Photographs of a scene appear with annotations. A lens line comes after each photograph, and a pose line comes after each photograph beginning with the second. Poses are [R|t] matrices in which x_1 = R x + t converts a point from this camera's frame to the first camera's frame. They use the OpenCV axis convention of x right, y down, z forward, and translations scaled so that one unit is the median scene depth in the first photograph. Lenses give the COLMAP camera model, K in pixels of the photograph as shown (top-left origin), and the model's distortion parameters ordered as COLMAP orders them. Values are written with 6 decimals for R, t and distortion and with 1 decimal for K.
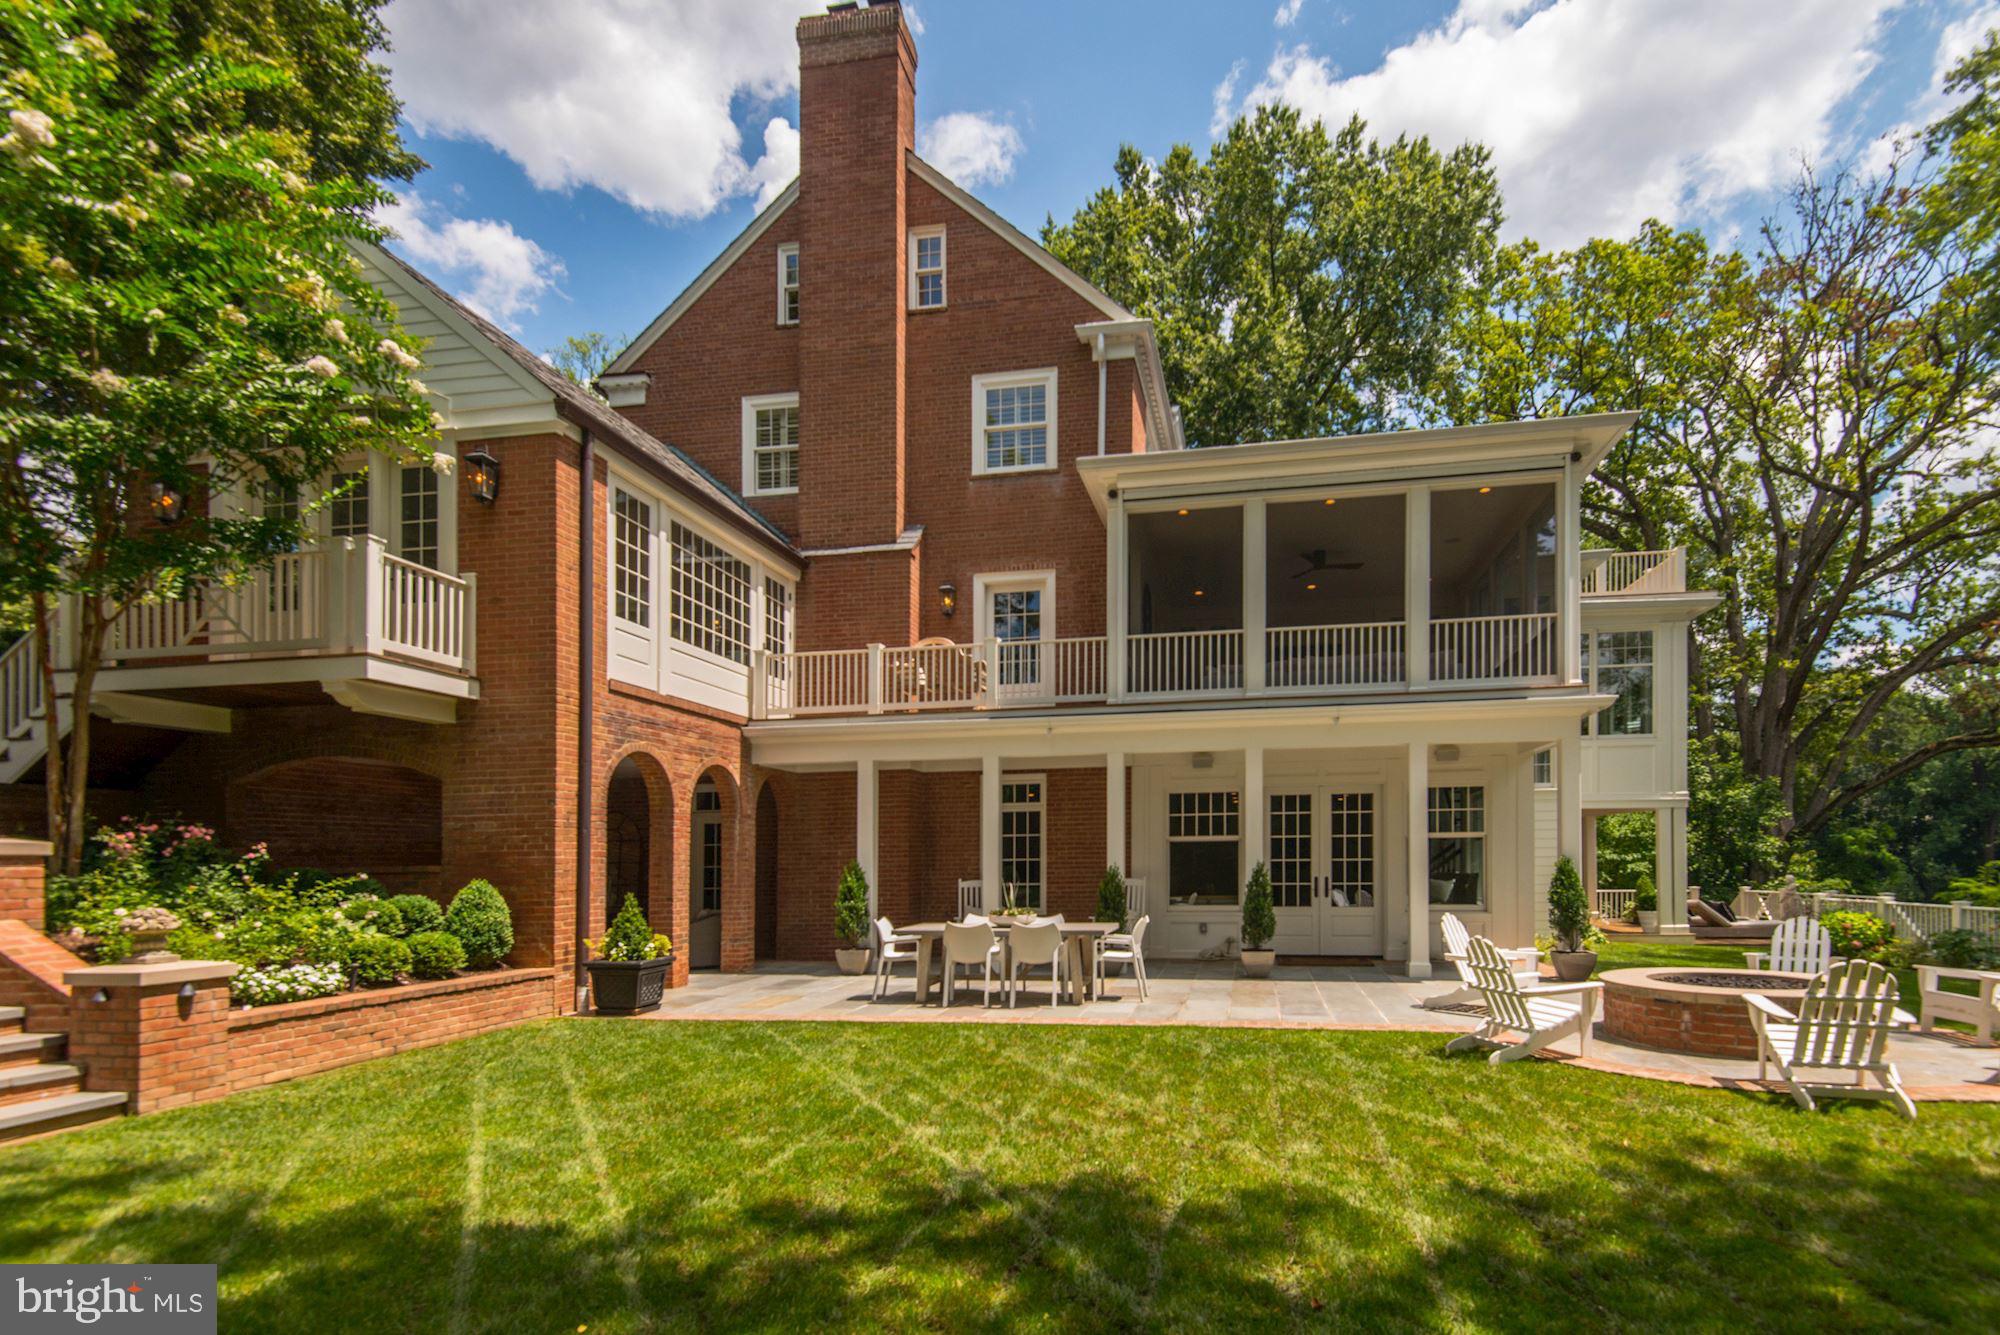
lens RADIAL K [[993.2, 0, 1000.4], [0, 993.2, 694.5], [0, 0, 1]] dist [0.000201, 0.000187]
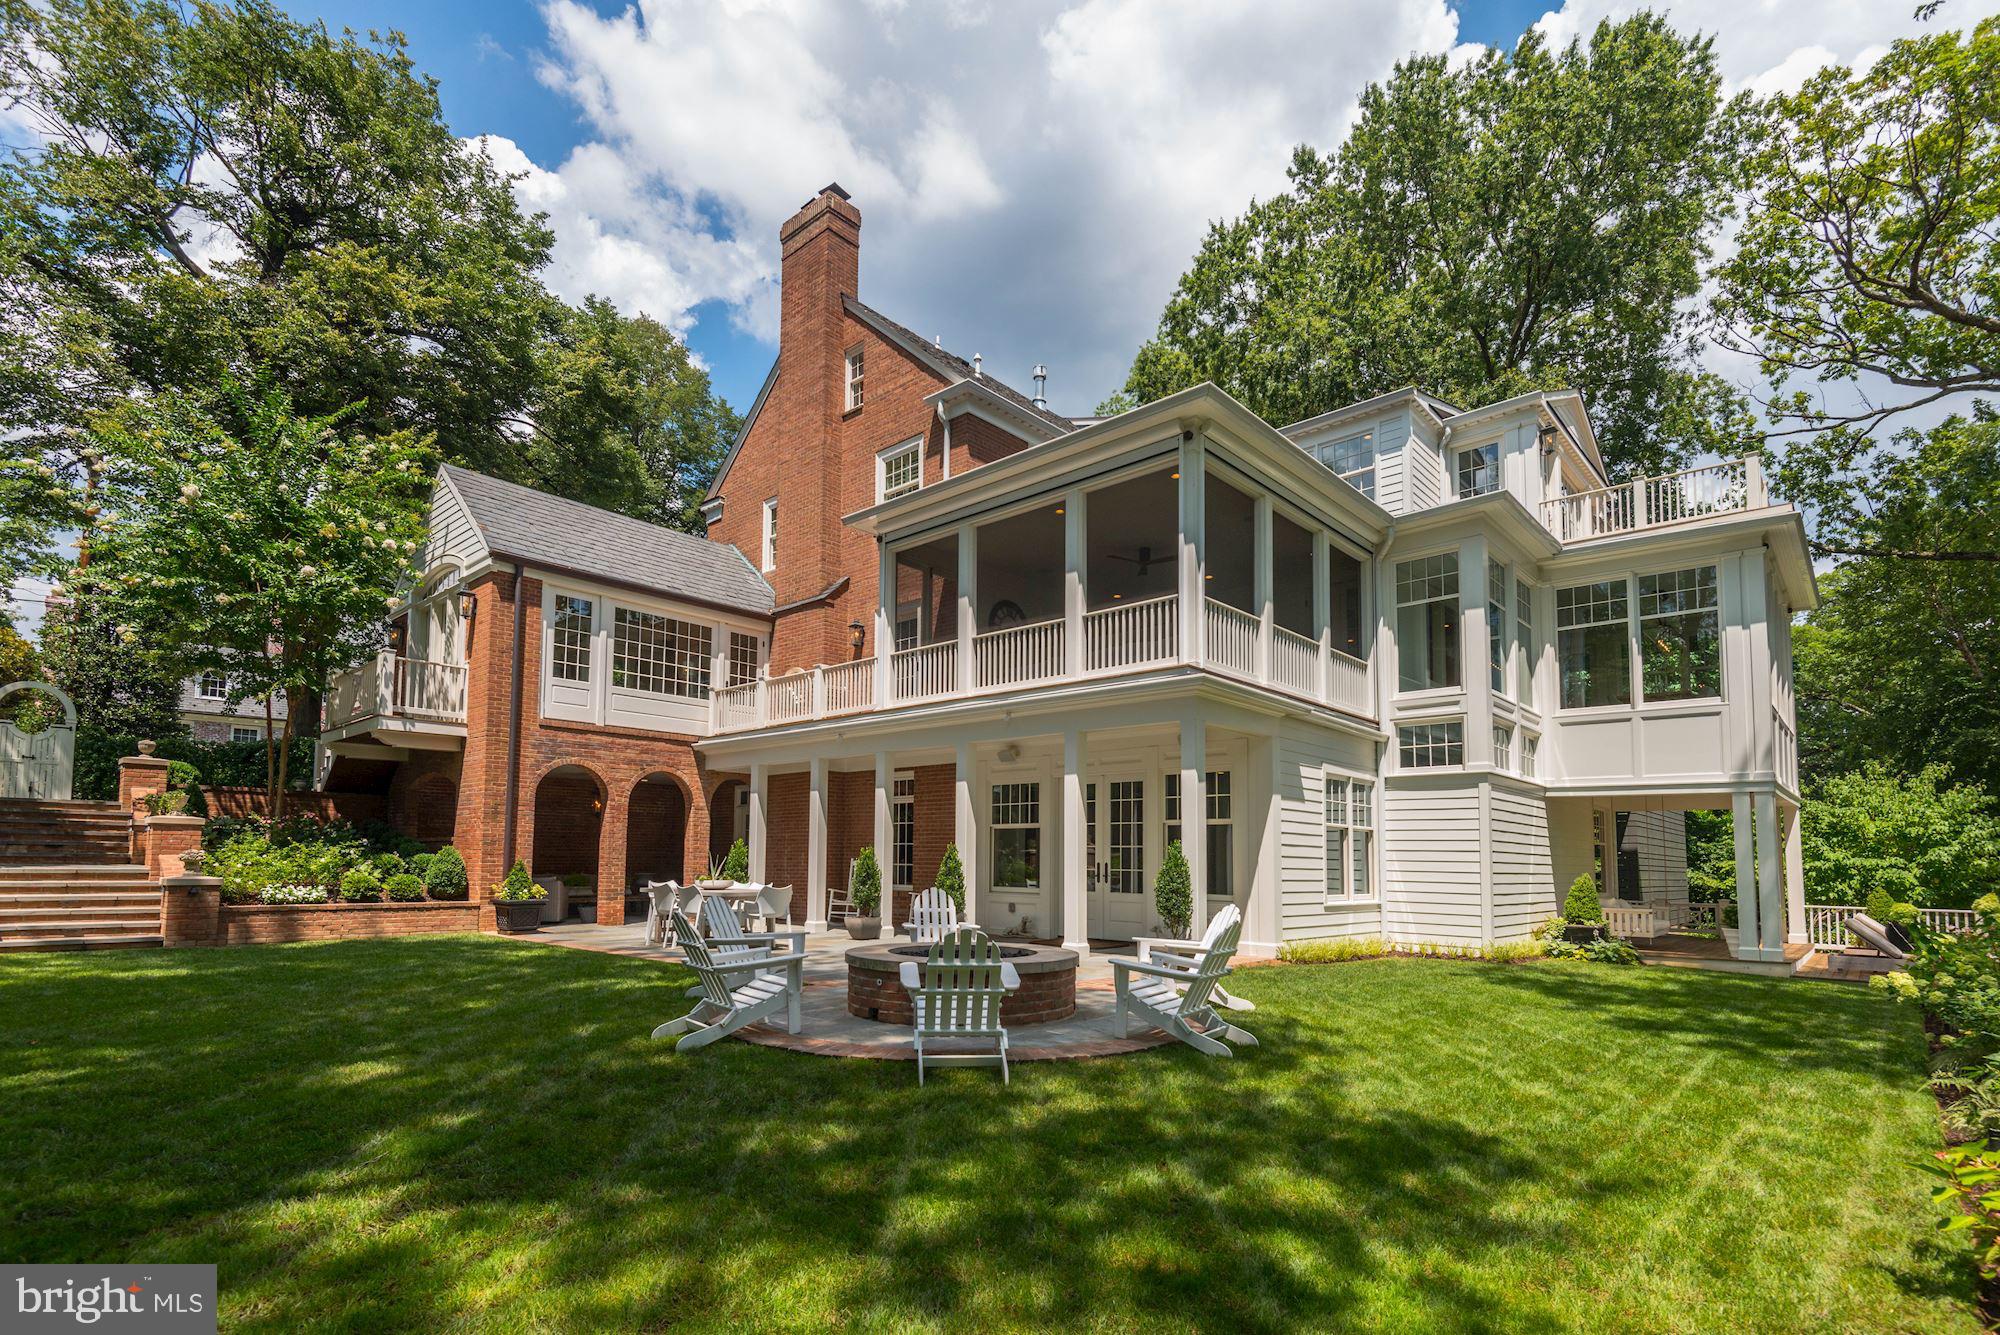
lens RADIAL K [[933.6, 0, 1009.3], [0, 933.6, 639.2], [0, 0, 1]] dist [0.000253, 0.000075]
pose [[0.849582, -0.102249, -0.517451, 0.939313], [0.067980, 0.994075, -0.084817, 0.033003], [0.523058, 0.036883, 0.851499, 0.120407]]
